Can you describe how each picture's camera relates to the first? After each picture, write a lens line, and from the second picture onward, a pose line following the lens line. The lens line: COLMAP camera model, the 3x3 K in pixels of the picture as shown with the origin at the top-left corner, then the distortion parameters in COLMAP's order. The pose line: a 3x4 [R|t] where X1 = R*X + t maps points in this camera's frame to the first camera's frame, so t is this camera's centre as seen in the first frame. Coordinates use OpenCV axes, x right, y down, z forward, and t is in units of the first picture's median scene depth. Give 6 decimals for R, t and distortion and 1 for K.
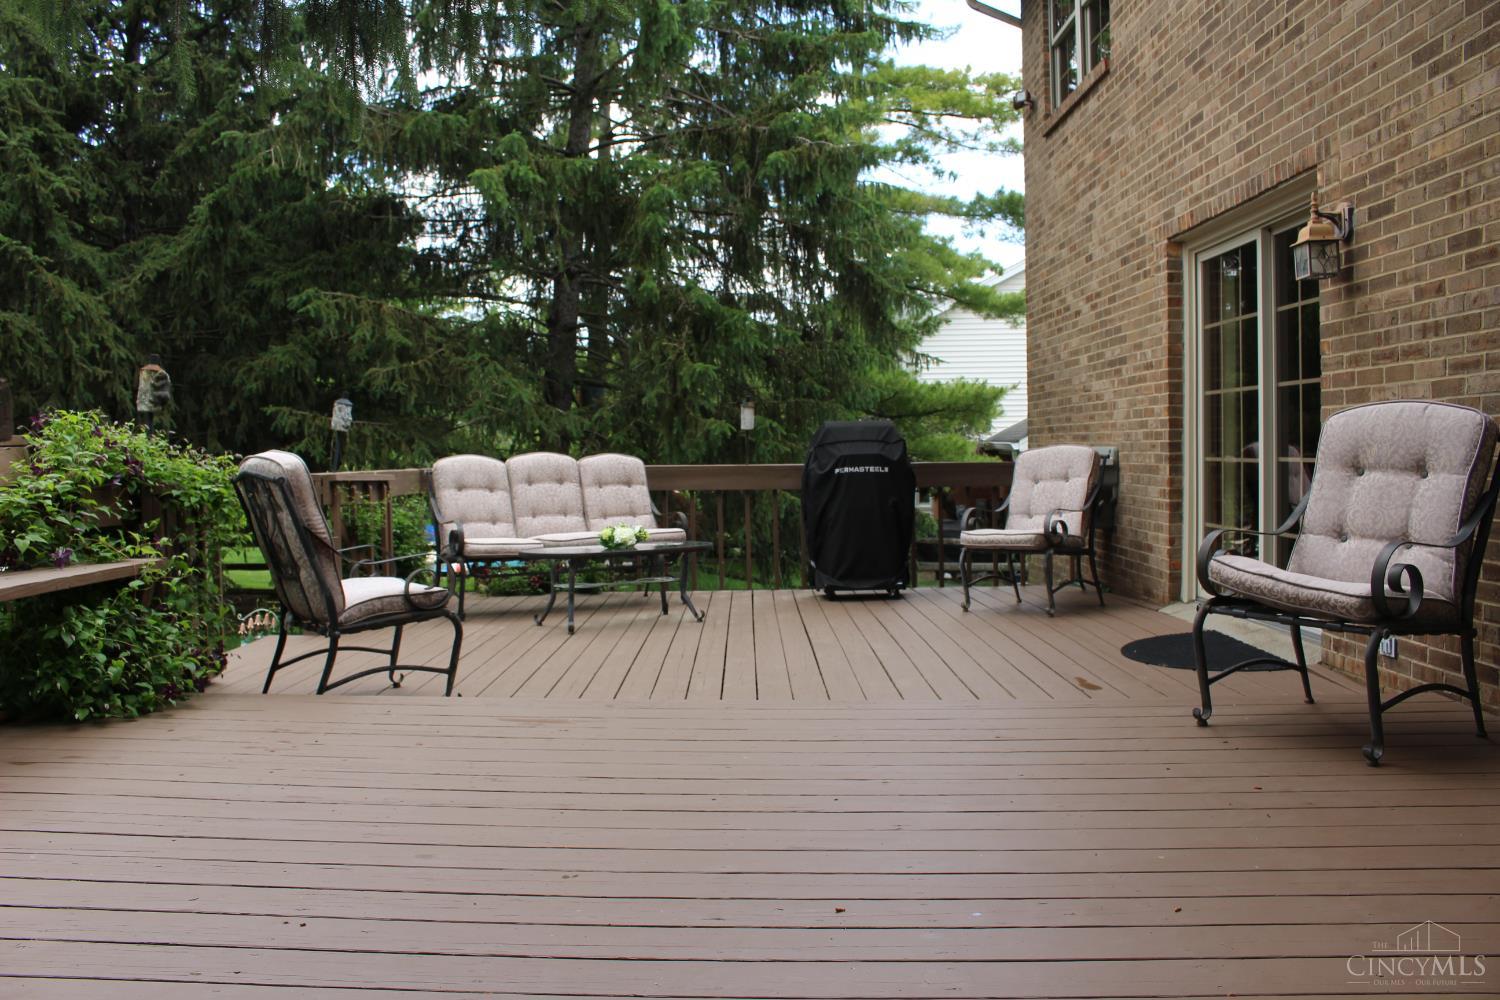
lens RADIAL K [[1251.3, 0, 743.7], [0, 1251.3, 498.8], [0, 0, 1]] dist [-0.154407, 0.125016]
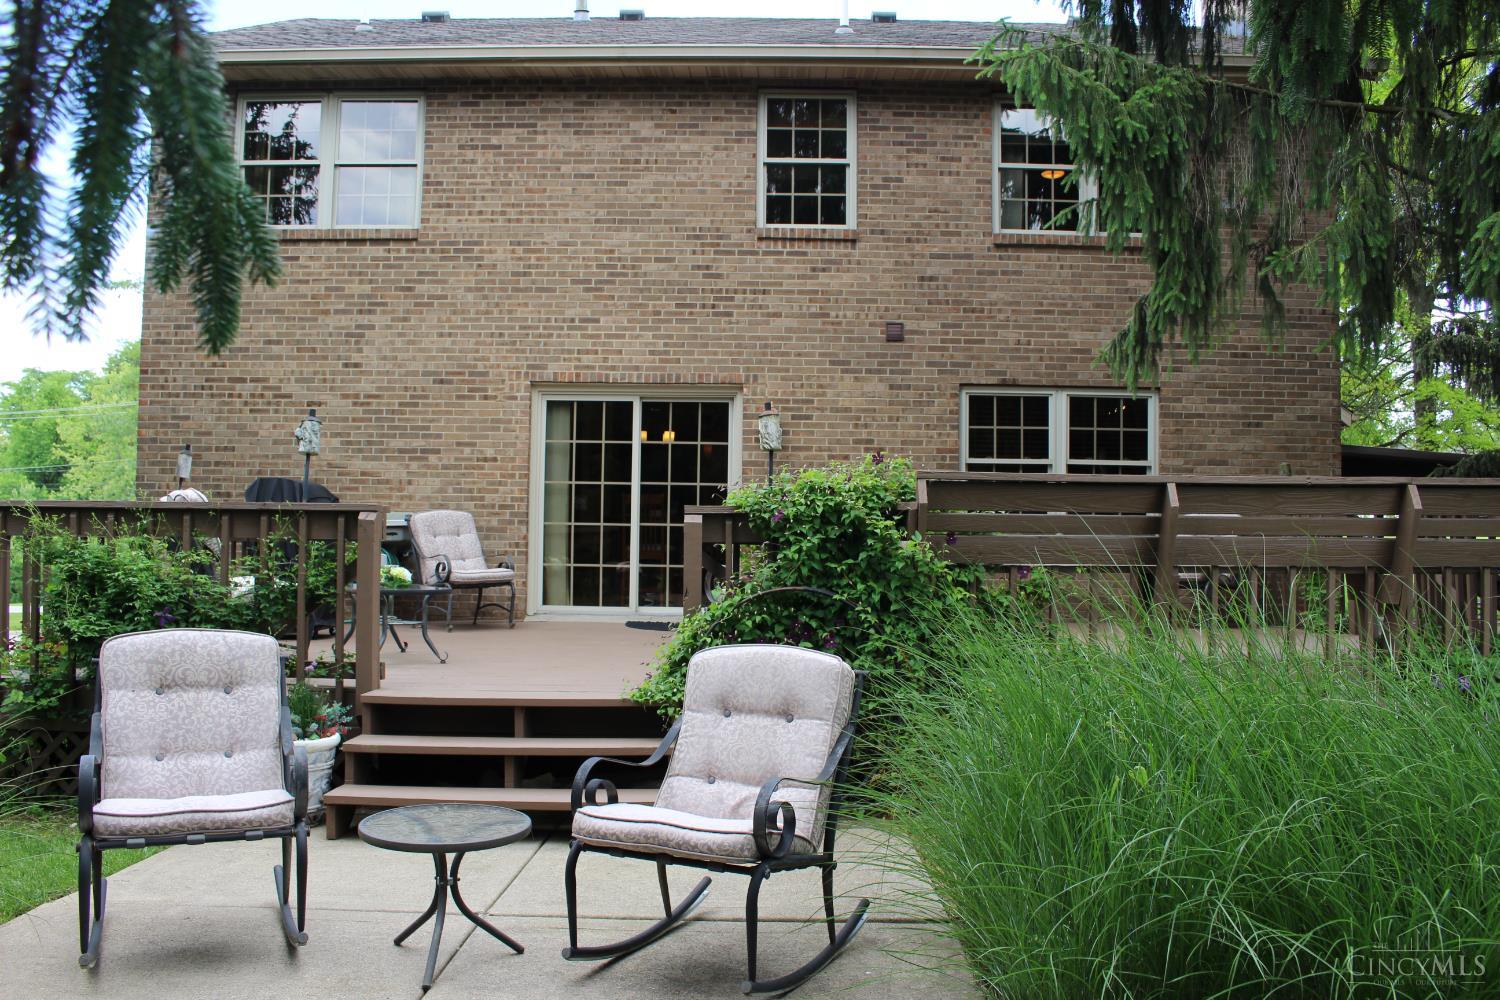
lens RADIAL K [[1324.8, 0, 748.9], [0, 1324.8, 501.8], [0, 0, 1]] dist [-0.154155, 0.003031]
pose [[0.007681, 0.045656, 0.998928, -2.019000], [0.024479, 0.998649, -0.045832, 0.038801], [-0.999671, 0.024805, 0.006553, 1.085695]]
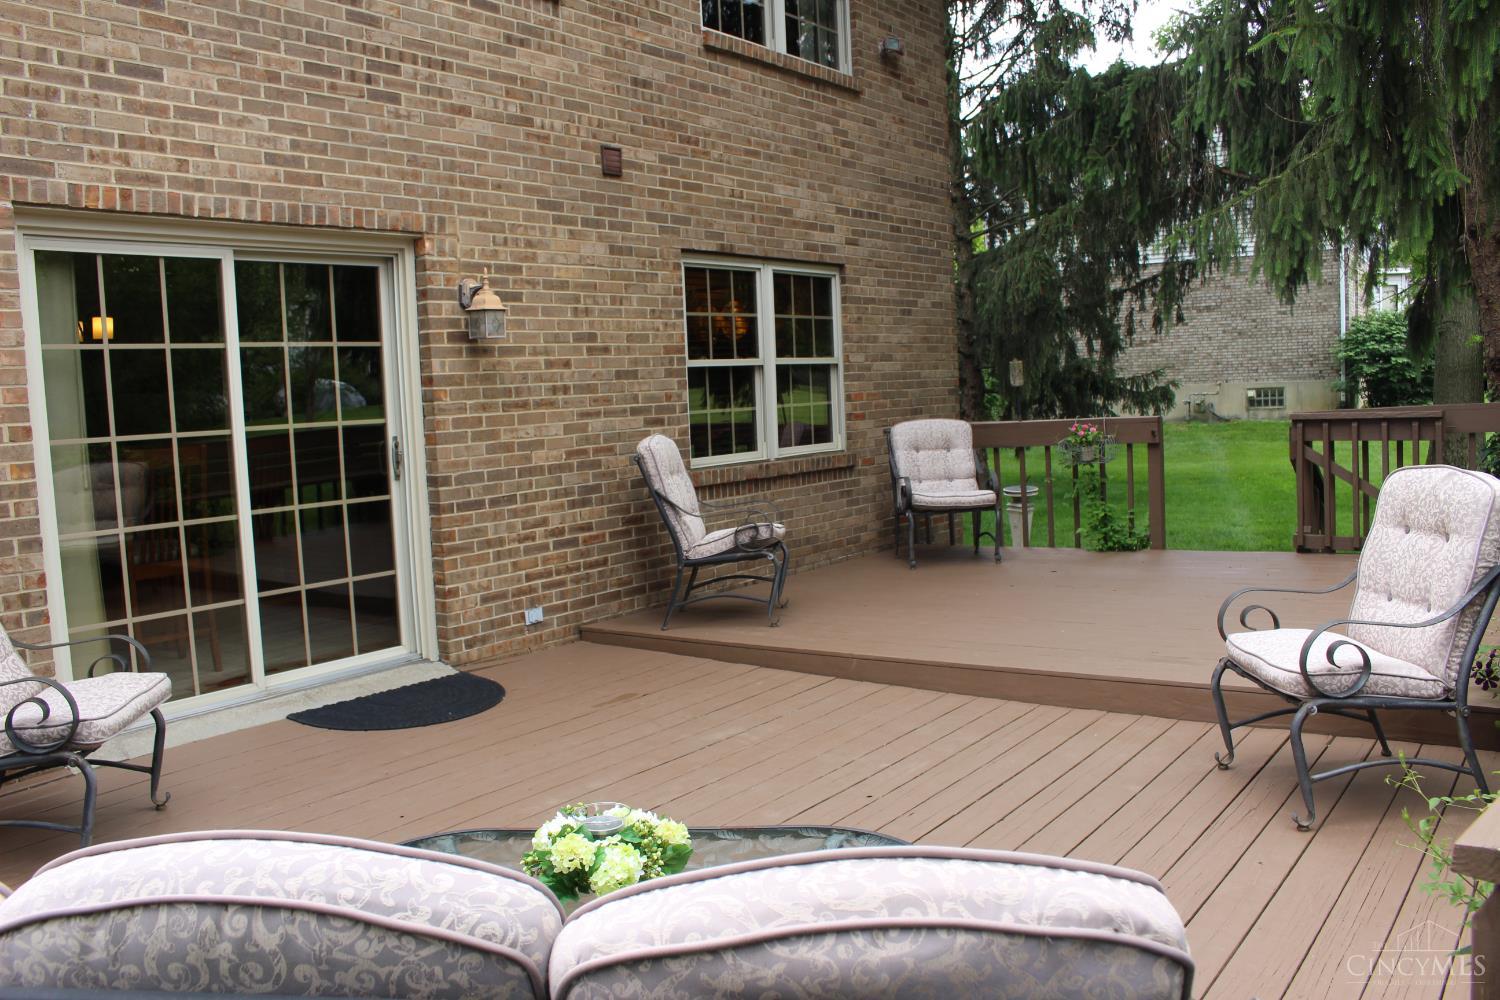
lens RADIAL K [[1251.3, 0, 746.2], [0, 1251.3, 501.7], [0, 0, 1]] dist [-0.154407, 0.125016]
pose [[-0.796314, -0.011134, 0.604781, -0.519134], [0.074239, 0.990473, 0.115985, -0.153277], [-0.600310, 0.137258, -0.787901, 1.954115]]
